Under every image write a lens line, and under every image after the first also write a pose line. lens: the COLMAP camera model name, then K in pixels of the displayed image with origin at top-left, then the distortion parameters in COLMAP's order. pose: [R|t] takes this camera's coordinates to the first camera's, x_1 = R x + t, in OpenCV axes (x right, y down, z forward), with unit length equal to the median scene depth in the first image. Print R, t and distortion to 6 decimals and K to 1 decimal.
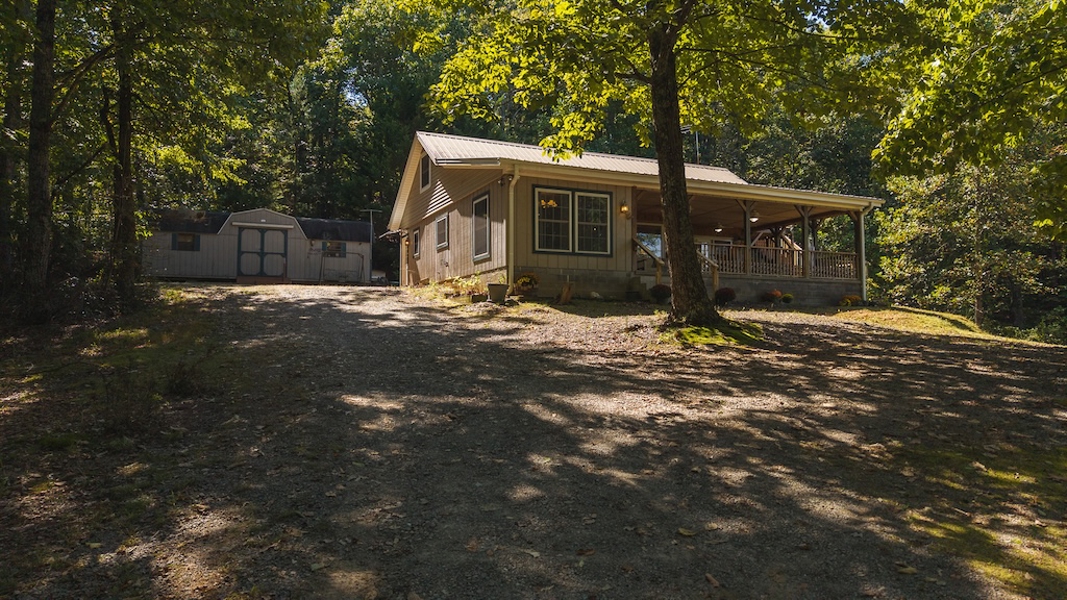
lens RADIAL K [[715.6, 0, 535.5], [0, 715.6, 282.7], [0, 0, 1]] dist [0.000695, -0.000828]
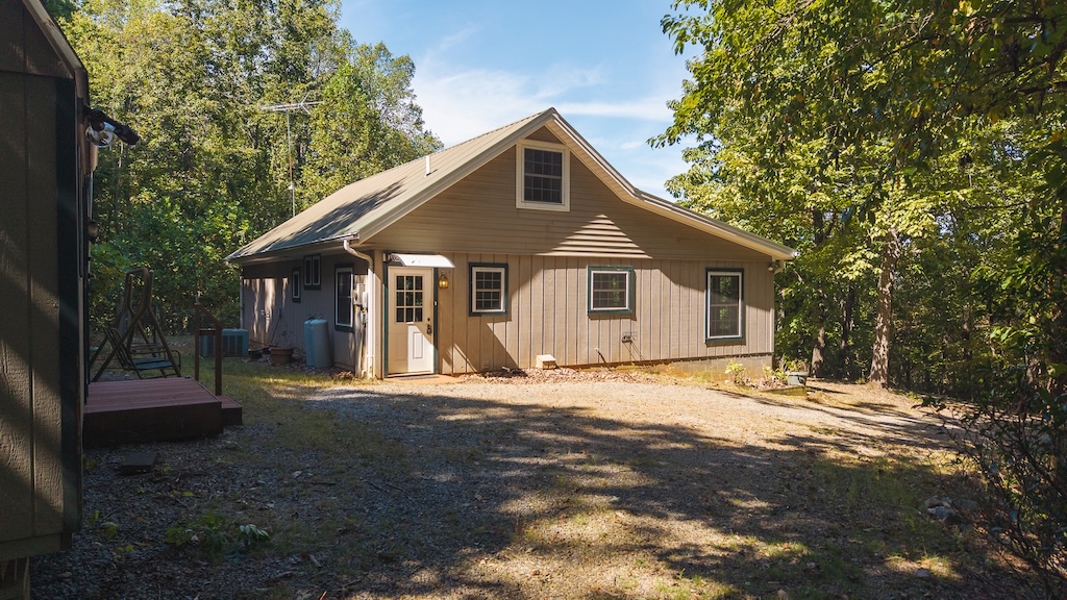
lens RADIAL K [[708.7, 0, 533.5], [0, 708.7, 300.0], [0, 0, 1]] dist [0.004757, -0.002760]
pose [[-0.125085, -0.012469, 0.992068, -0.760371], [-0.080425, 0.996758, 0.002388, -0.054498], [-0.988881, -0.079488, -0.125683, 1.096490]]
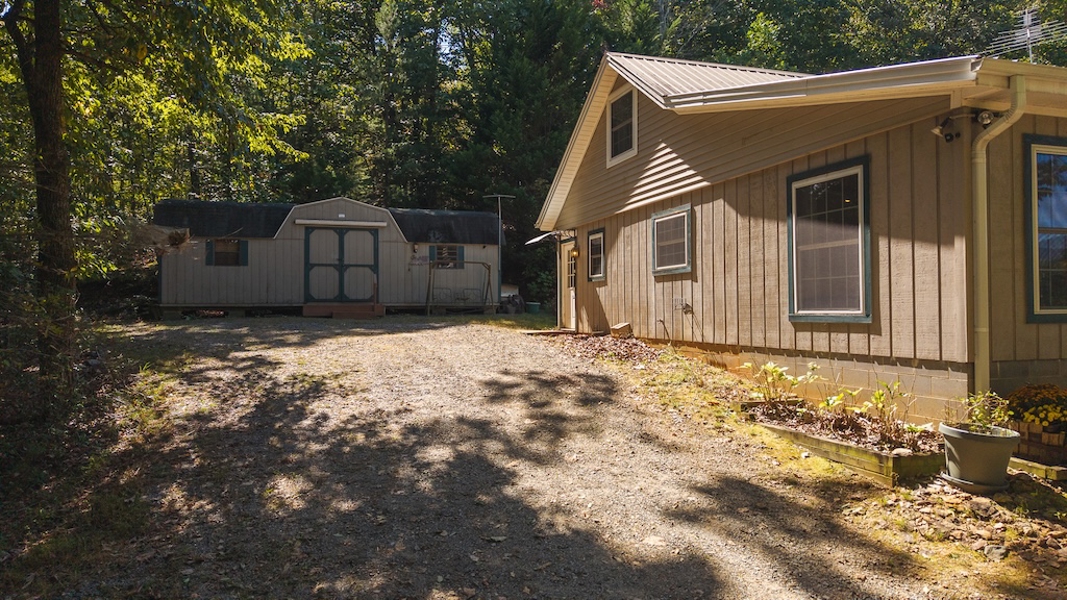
lens RADIAL K [[708.7, 0, 533.5], [0, 708.7, 300.0], [0, 0, 1]] dist [0.004757, -0.002760]
pose [[0.993299, -0.004838, -0.115474, -0.161499], [0.012160, 0.997953, 0.062787, -0.059309], [0.114934, -0.063771, 0.991324, 0.457276]]
